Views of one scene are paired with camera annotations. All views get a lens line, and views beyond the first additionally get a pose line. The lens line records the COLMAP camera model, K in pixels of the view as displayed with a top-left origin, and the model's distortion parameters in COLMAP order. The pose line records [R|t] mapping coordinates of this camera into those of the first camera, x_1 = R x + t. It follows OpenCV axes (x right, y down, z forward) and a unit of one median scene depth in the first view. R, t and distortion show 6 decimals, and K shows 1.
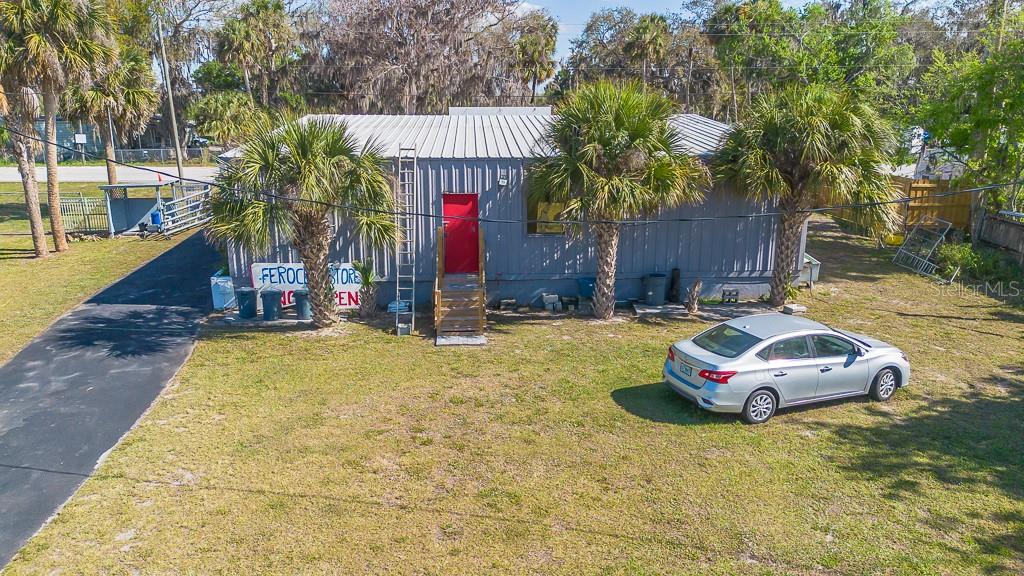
lens RADIAL K [[711.7, 0, 509.2], [0, 711.7, 294.3], [0, 0, 1]] dist [0.044509, -0.031557]
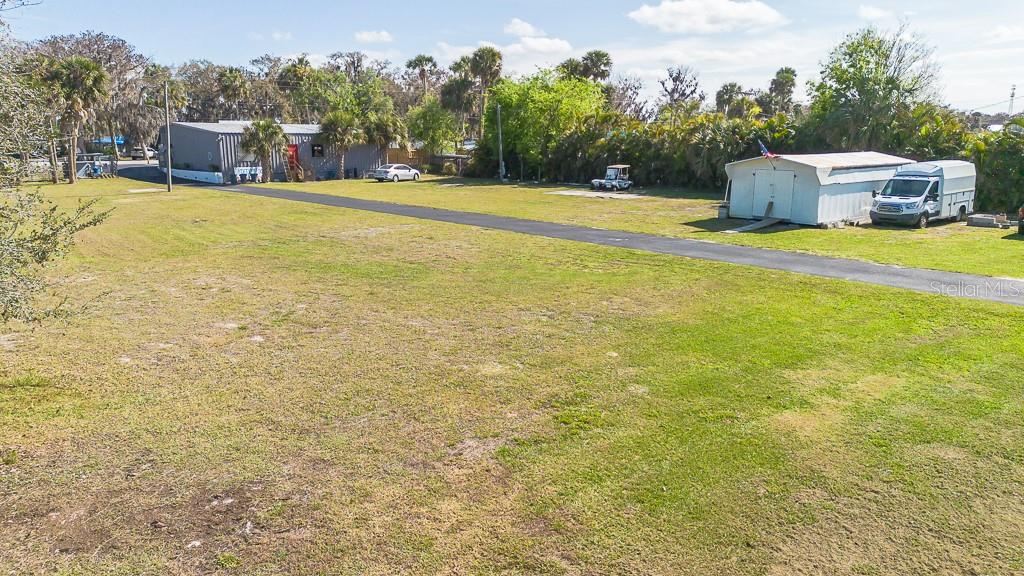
lens RADIAL K [[711.7, 0, 515.7], [0, 711.7, 288.8], [0, 0, 1]] dist [0.044509, -0.031557]
pose [[0.776698, -0.130462, 0.616214, -1.371255], [0.161093, 0.986922, 0.005899, 0.649685], [-0.608924, 0.094686, 0.787557, -2.120457]]
